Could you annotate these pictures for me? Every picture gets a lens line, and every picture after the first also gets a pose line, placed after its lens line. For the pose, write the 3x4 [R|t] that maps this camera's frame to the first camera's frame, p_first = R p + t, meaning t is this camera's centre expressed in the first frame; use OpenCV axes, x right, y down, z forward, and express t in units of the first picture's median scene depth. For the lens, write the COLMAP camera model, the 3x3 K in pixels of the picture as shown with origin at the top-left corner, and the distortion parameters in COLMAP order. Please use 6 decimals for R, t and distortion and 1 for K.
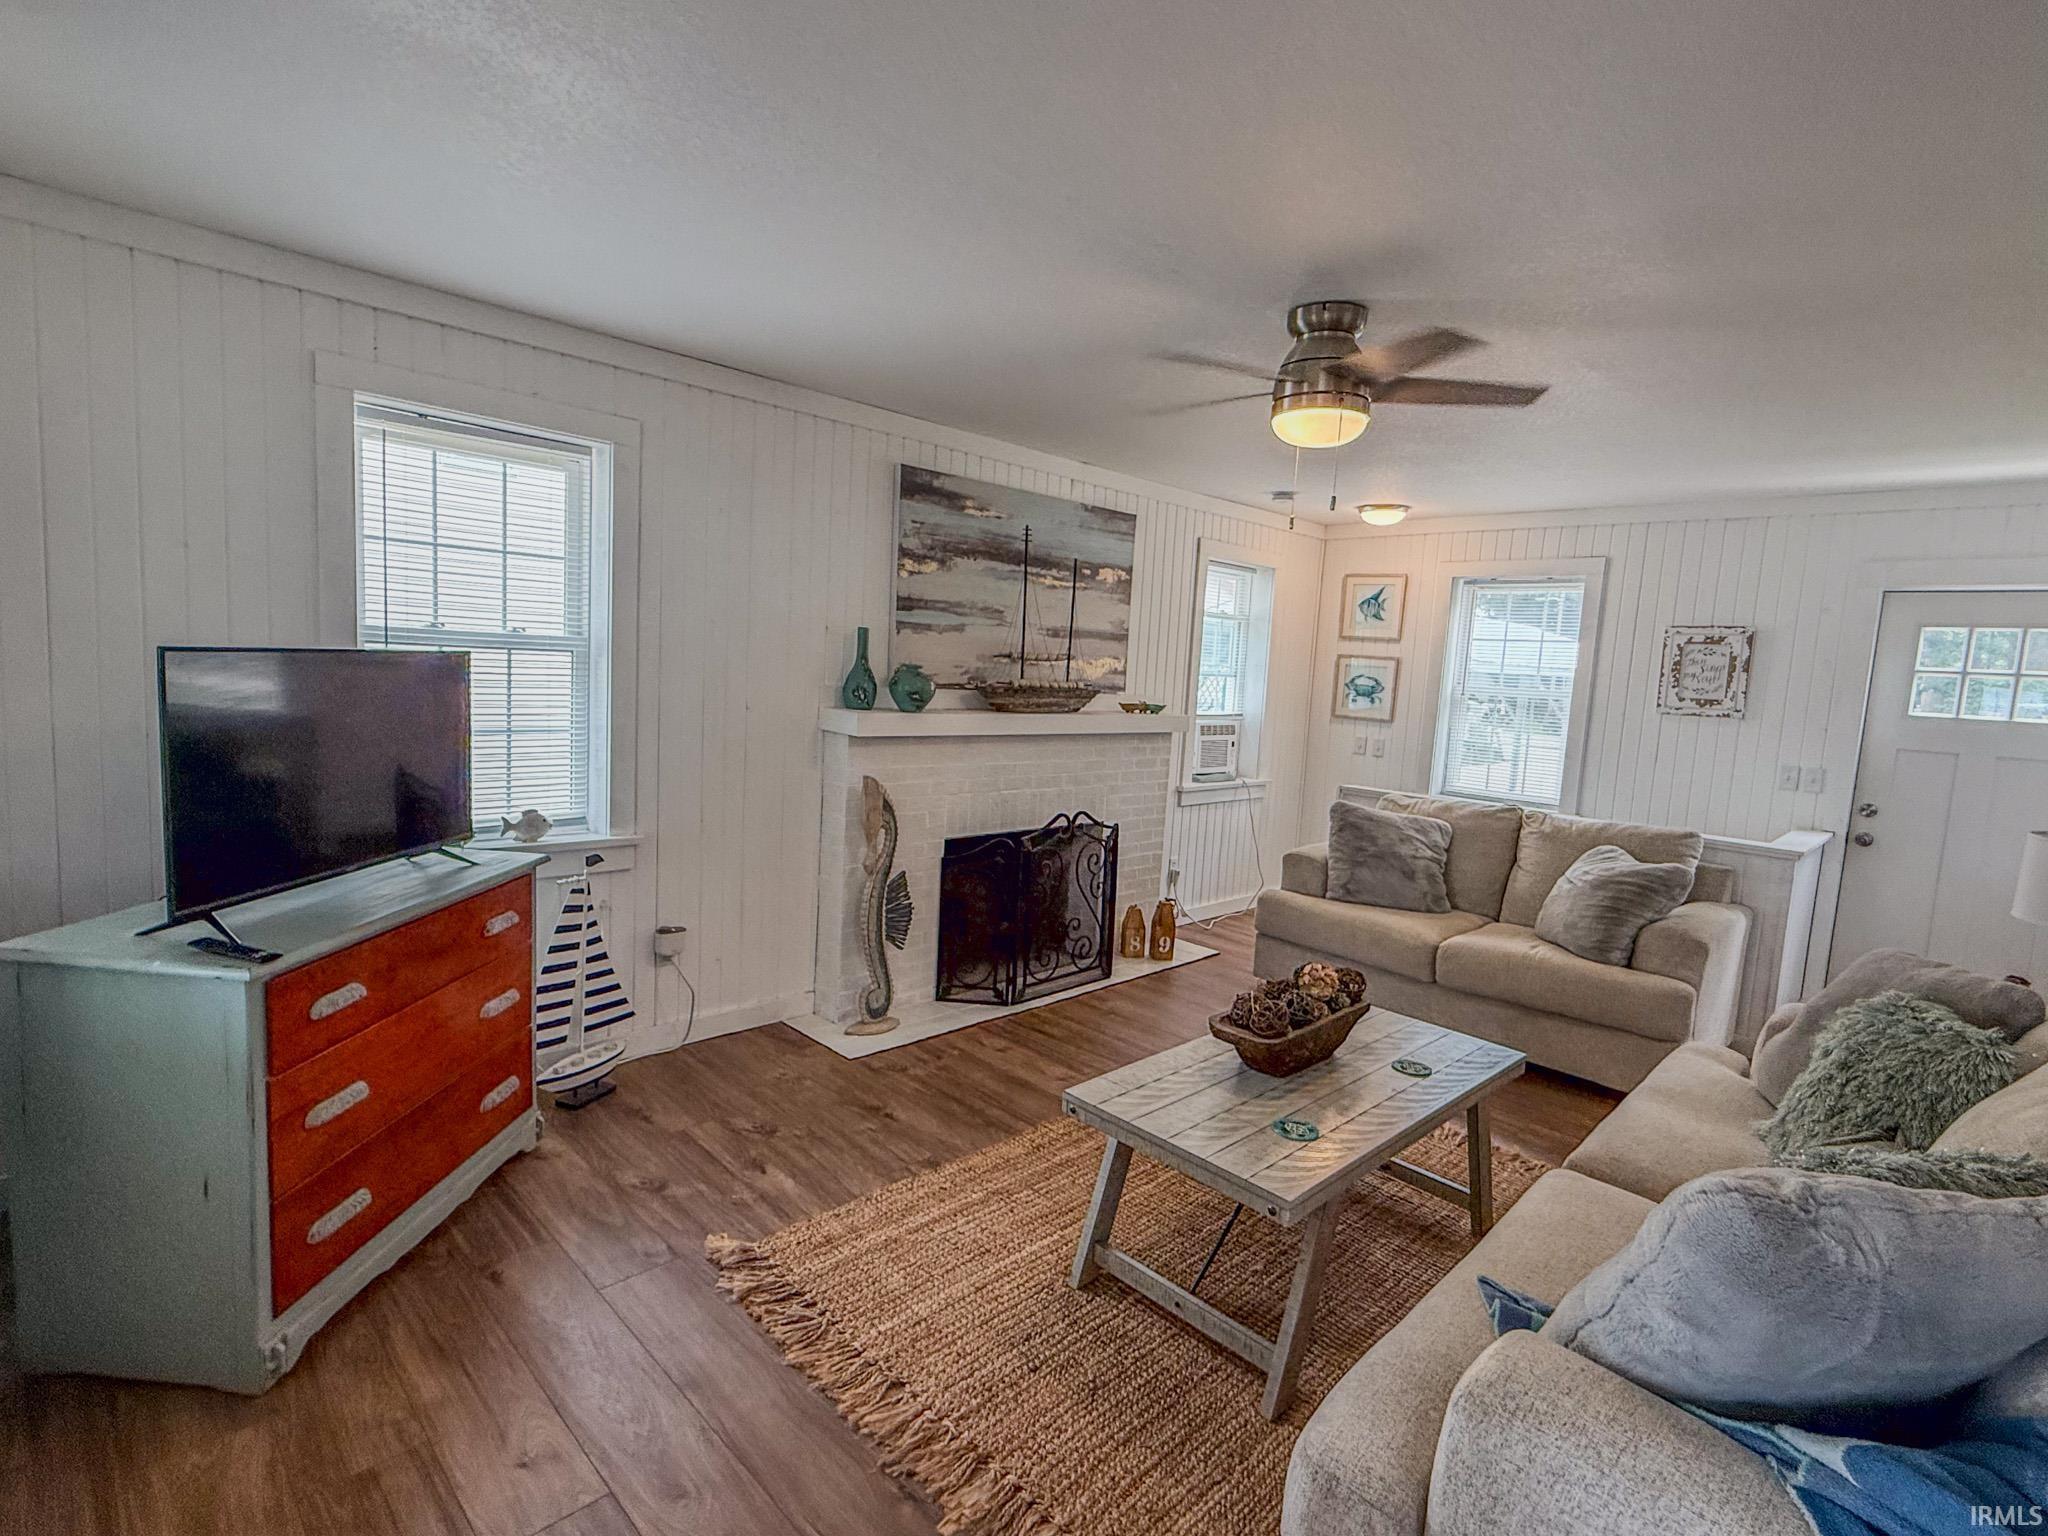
lens RADIAL K [[1013.7, 0, 1026.4], [0, 1013.7, 766.1], [0, 0, 1]] dist [0.003974, -0.000505]
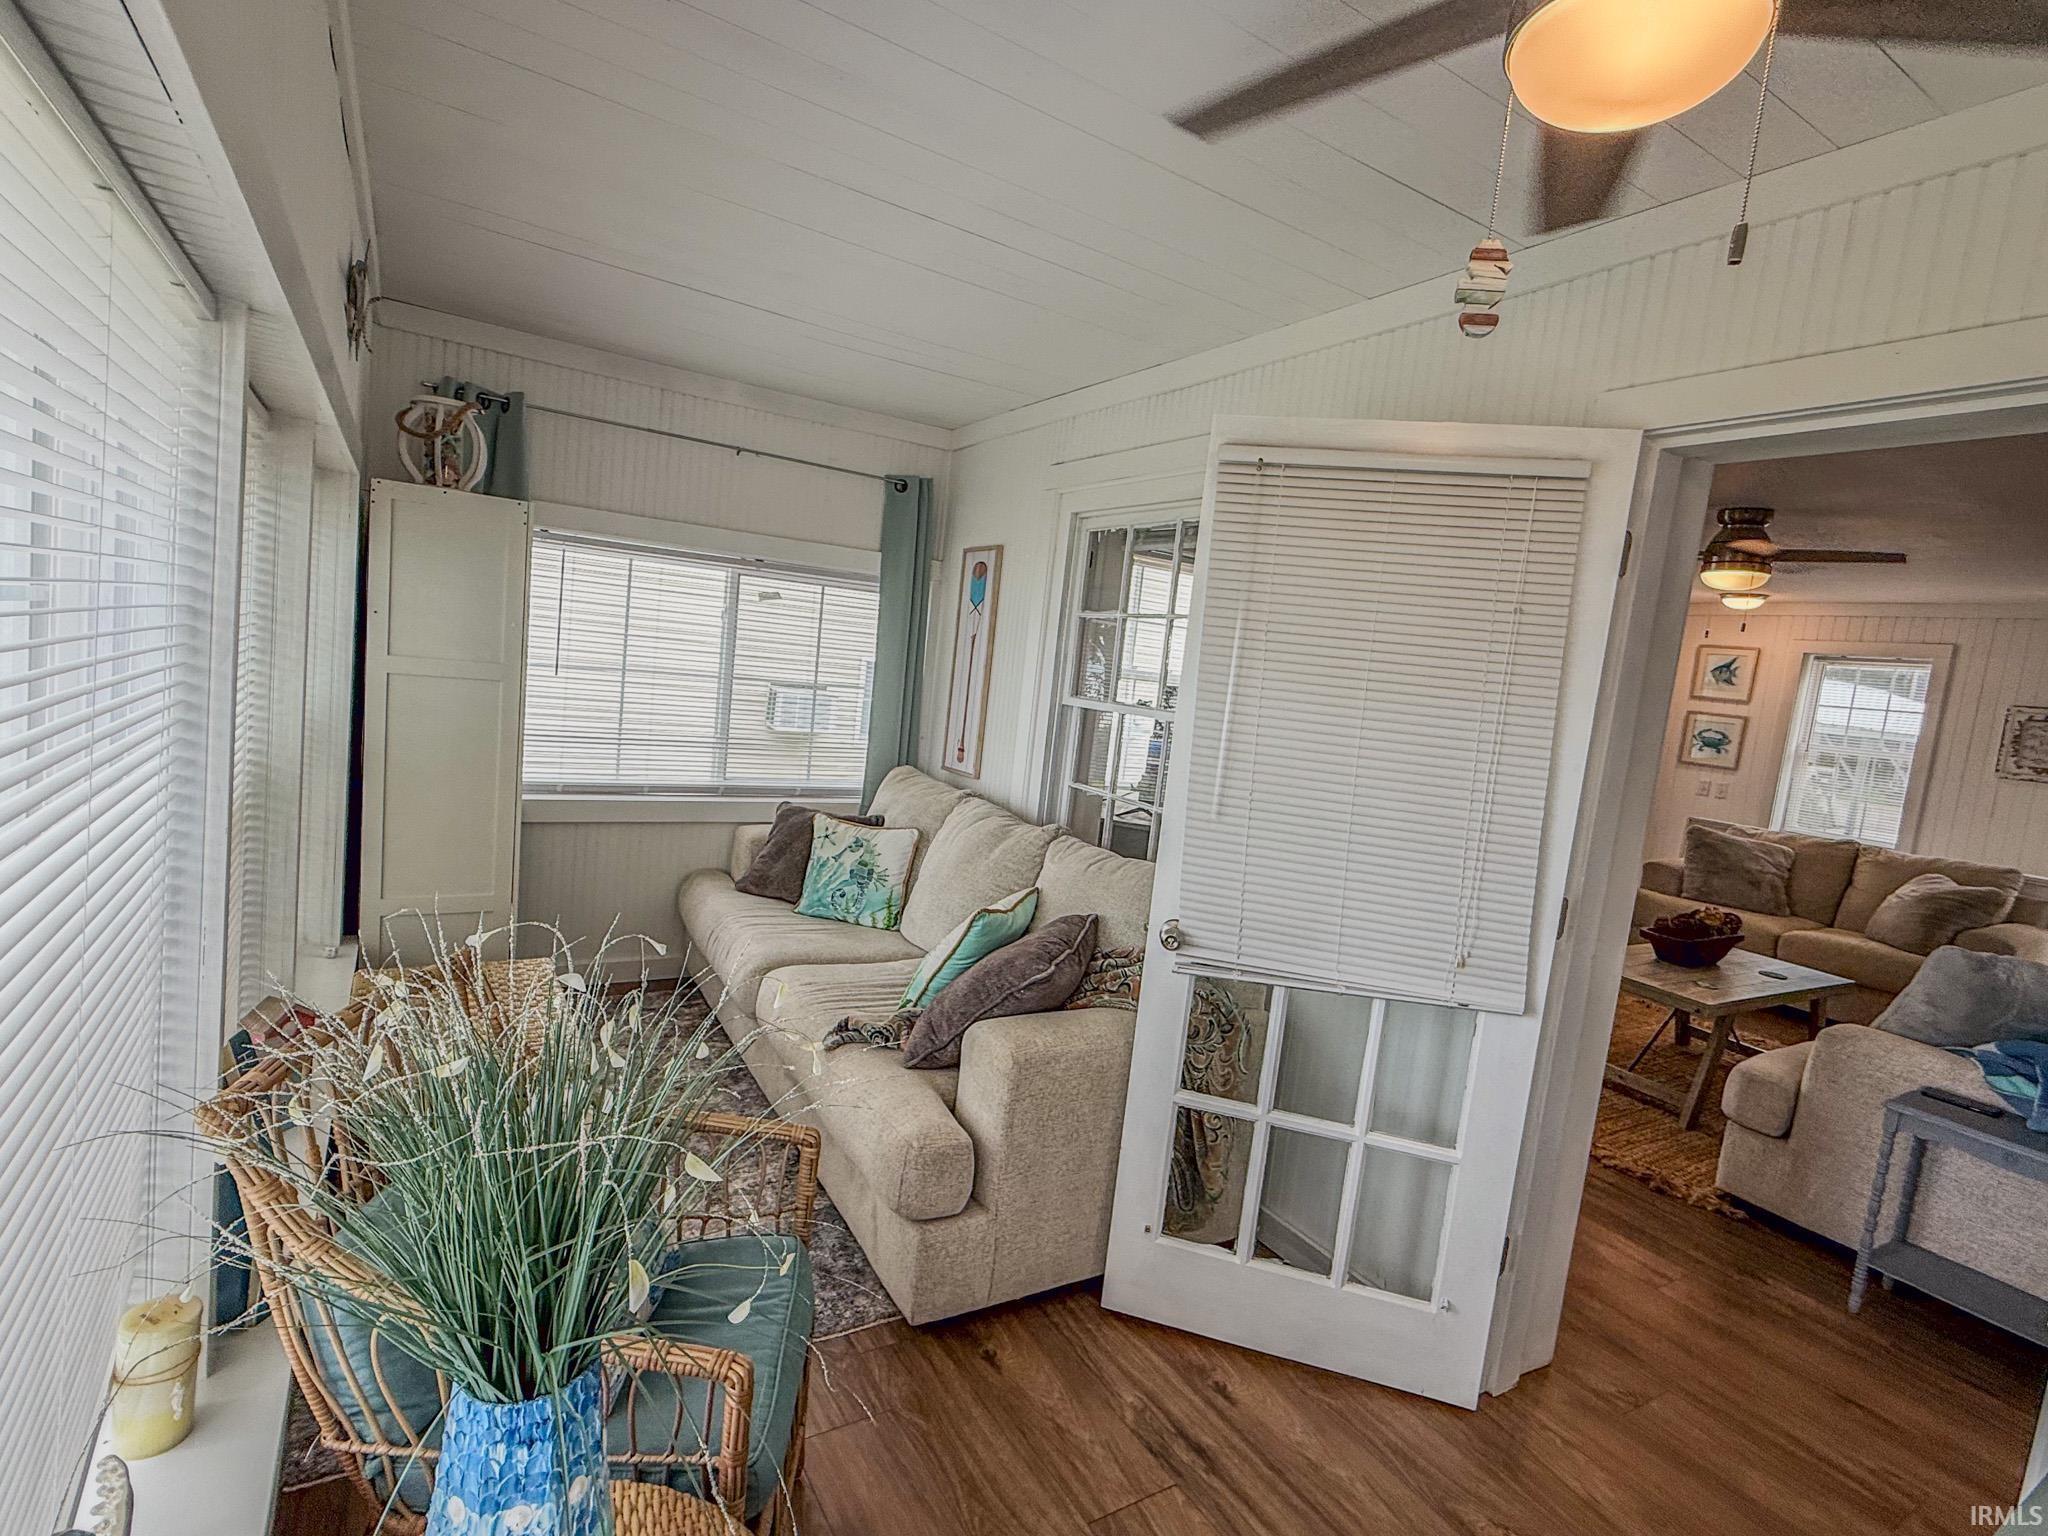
lens RADIAL K [[1013.7, 0, 1018.8], [0, 1013.7, 770.3], [0, 0, 1]] dist [0.003974, -0.000505]
pose [[0.969687, 0.071858, -0.233544, -0.224689], [-0.075977, 0.997072, -0.008673, 0.039520], [0.232237, 0.026154, 0.972308, -0.450421]]
